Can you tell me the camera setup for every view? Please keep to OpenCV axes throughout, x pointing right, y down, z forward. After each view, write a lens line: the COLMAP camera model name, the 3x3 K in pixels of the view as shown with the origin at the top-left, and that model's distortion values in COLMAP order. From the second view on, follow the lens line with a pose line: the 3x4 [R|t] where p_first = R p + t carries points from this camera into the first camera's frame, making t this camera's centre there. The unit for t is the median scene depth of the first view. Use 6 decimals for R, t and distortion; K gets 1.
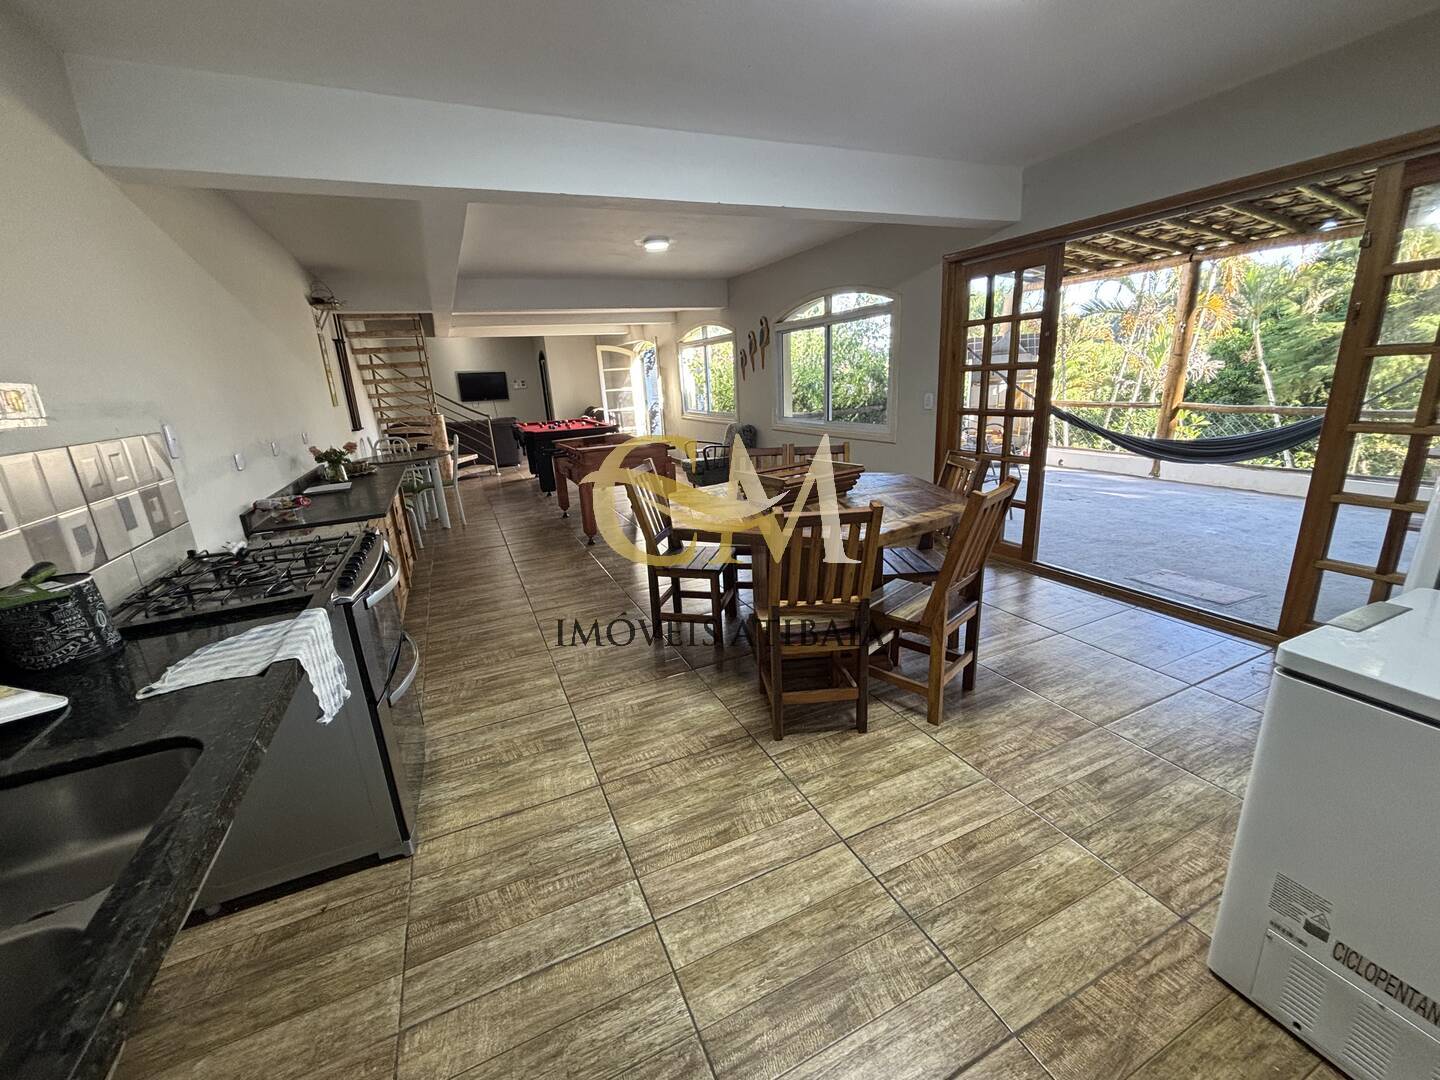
lens RADIAL K [[569.9, 0, 720.0], [0, 569.9, 540.0], [0, 0, 1]] dist [0.026826, -0.000120]
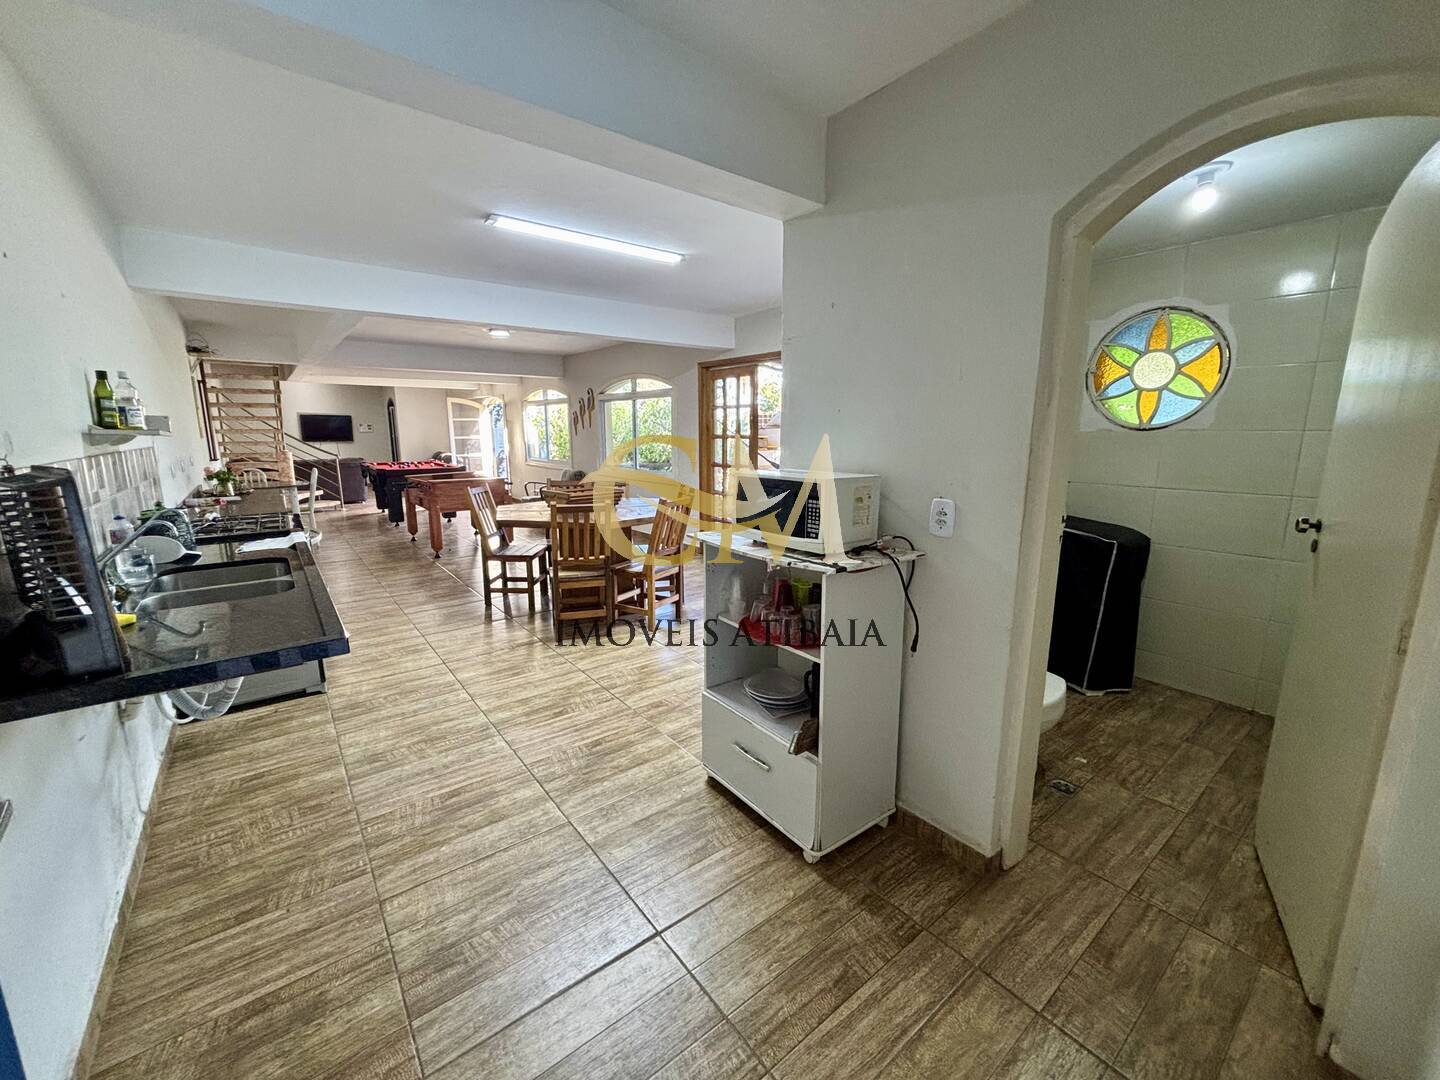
lens RADIAL K [[571.0, 0, 720.8], [0, 571.0, 535.0], [0, 0, 1]] dist [-0.006402, -0.000154]
pose [[0.969680, 0.014347, 0.243957, 0.054267], [0.011467, 0.994504, -0.104065, 0.076572], [-0.244109, 0.103707, 0.964186, -0.278167]]
